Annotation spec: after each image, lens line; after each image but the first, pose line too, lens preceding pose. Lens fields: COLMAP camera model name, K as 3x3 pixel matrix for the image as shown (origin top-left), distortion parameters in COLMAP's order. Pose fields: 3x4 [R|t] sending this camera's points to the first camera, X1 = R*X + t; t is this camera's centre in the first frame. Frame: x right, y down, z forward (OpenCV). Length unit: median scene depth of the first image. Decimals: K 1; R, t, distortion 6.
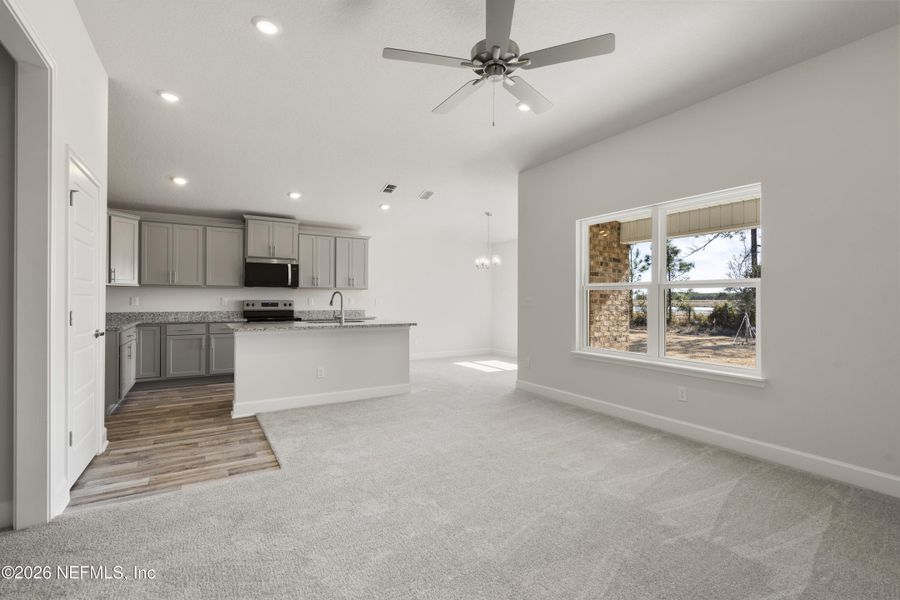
lens RADIAL K [[470.7, 0, 468.4], [0, 470.7, 301.2], [0, 0, 1]] dist [0.001561, 0.000482]
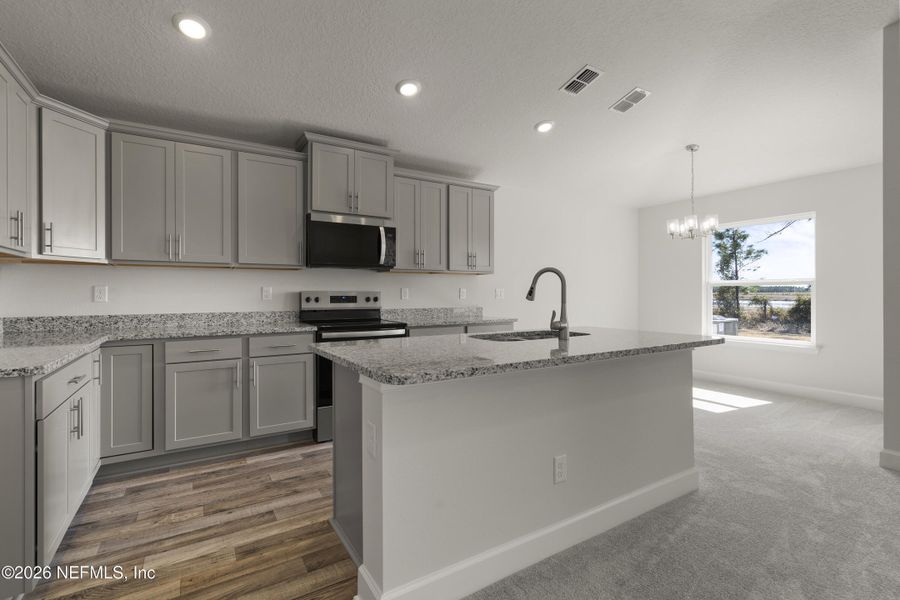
lens RADIAL K [[446.8, 0, 446.0], [0, 446.8, 297.2], [0, 0, 1]] dist [0.003118, 0.001338]
pose [[0.999961, -0.005679, 0.006718, -0.318575], [0.005661, 0.999980, 0.002687, 0.004070], [-0.006733, -0.002649, 0.999974, 0.483209]]
